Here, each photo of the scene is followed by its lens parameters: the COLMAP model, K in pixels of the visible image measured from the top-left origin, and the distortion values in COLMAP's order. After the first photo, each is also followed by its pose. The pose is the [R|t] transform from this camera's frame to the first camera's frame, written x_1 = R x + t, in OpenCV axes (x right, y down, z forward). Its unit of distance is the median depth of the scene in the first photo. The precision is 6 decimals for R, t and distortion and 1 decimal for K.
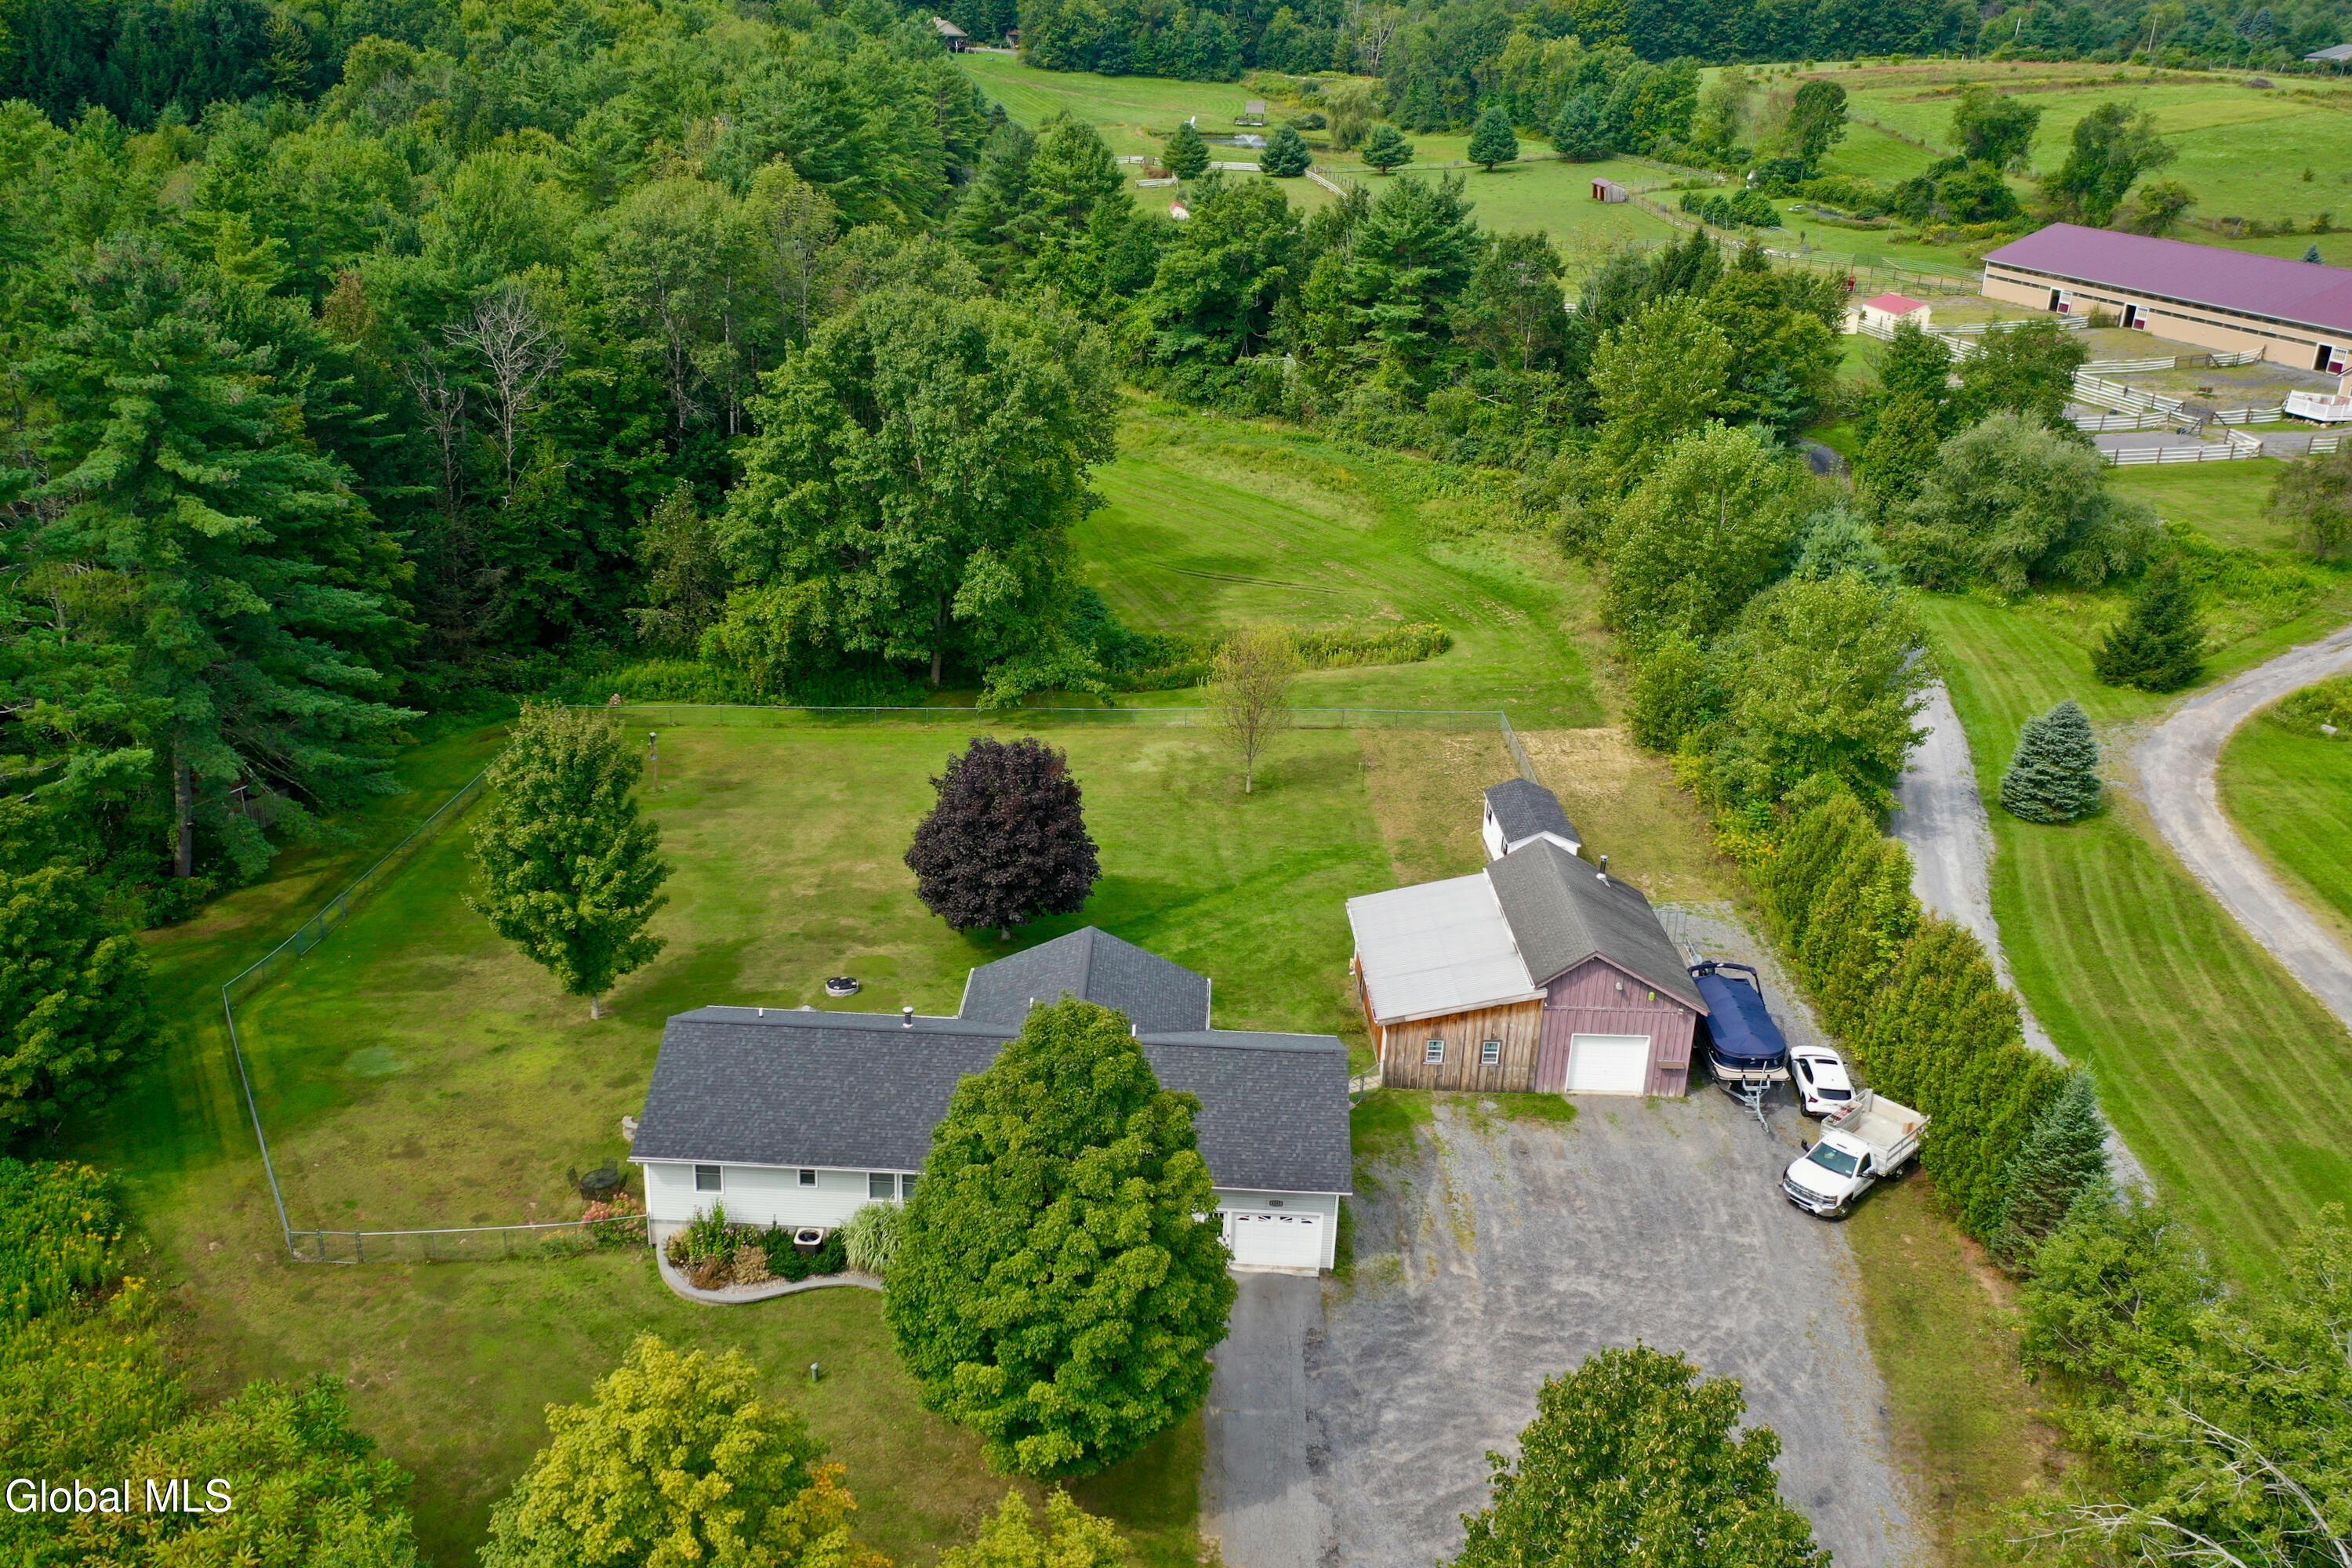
lens RADIAL K [[1933.8, 0, 1176.0], [0, 1933.8, 784.0], [0, 0, 1]] dist [0.035402, 0.001821]
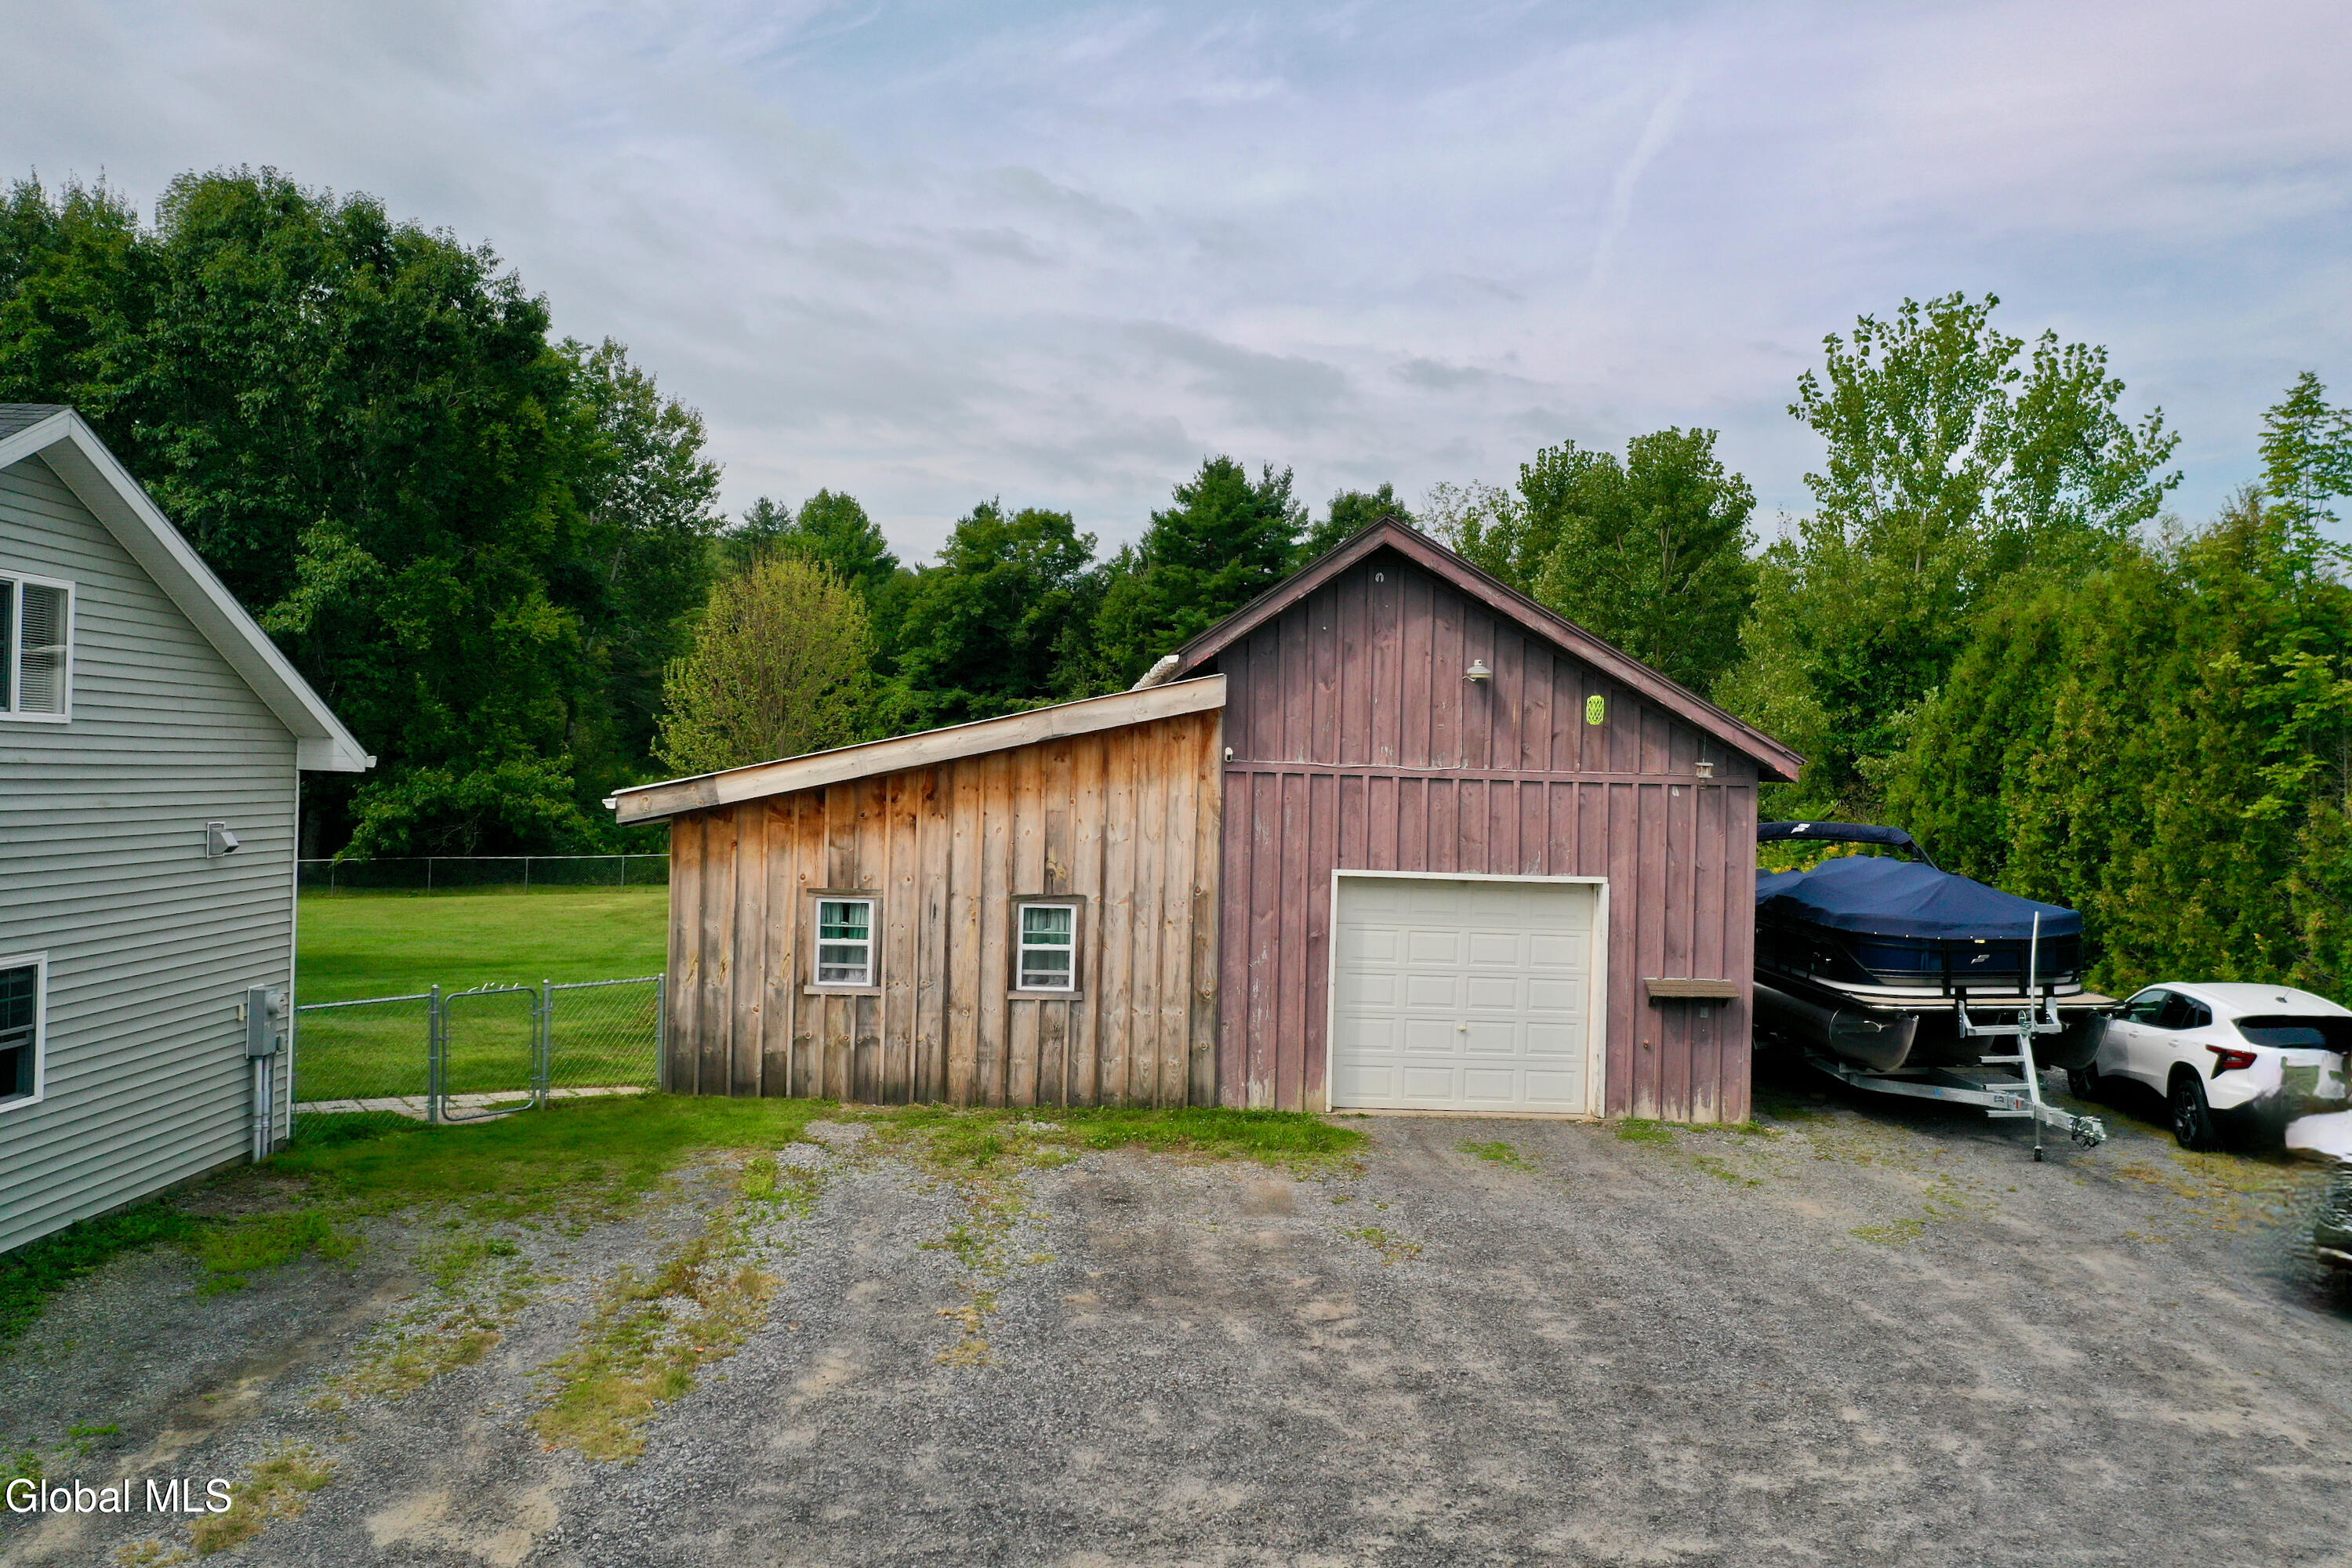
lens RADIAL K [[1962.7, 0, 1166.9], [0, 1962.7, 773.7], [0, 0, 1]] dist [0.016128, 0.000270]
pose [[0.999429, -0.008990, 0.032558, 0.169037], [0.020290, 0.930418, -0.365939, 0.217122], [-0.027003, 0.366391, 0.930069, 0.719792]]
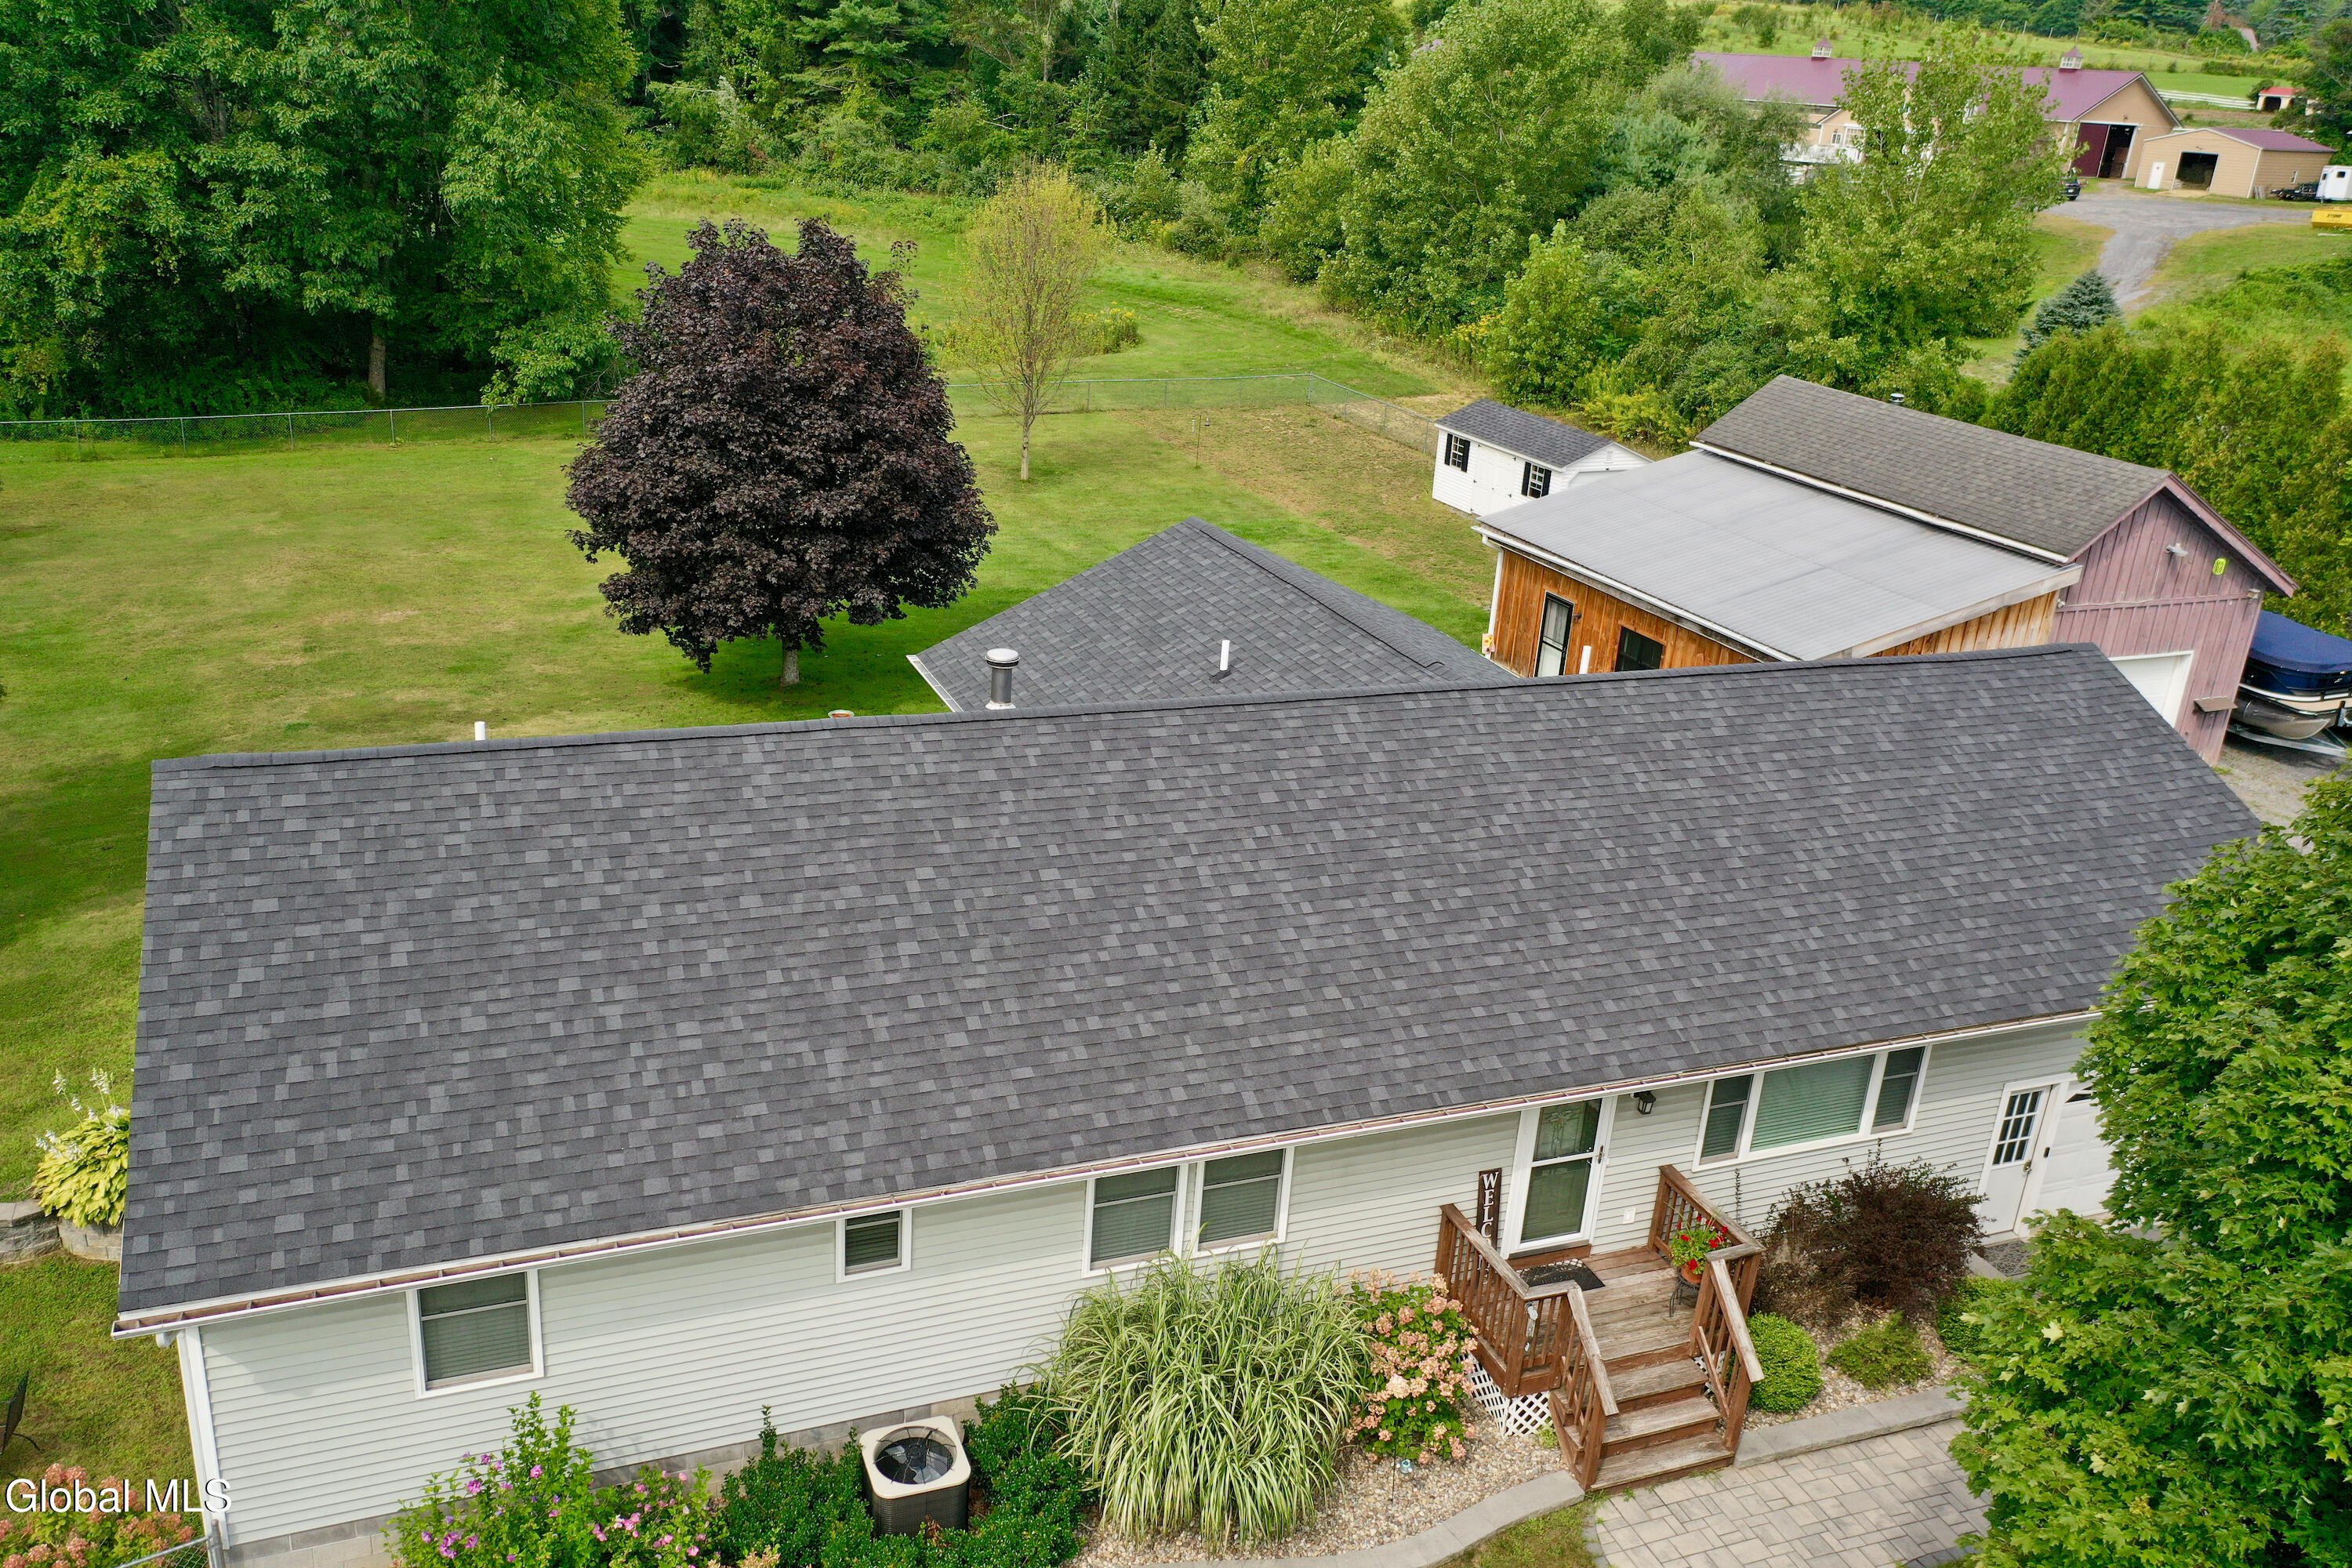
lens RADIAL K [[1854.1, 0, 1178.8], [0, 1854.1, 781.1], [0, 0, 1]] dist [0.007101, 0.005763]
pose [[0.919984, -0.120375, 0.373014, -0.200582], [0.115386, 0.992677, 0.035762, 0.113951], [-0.374588, 0.010140, 0.927136, 0.626958]]
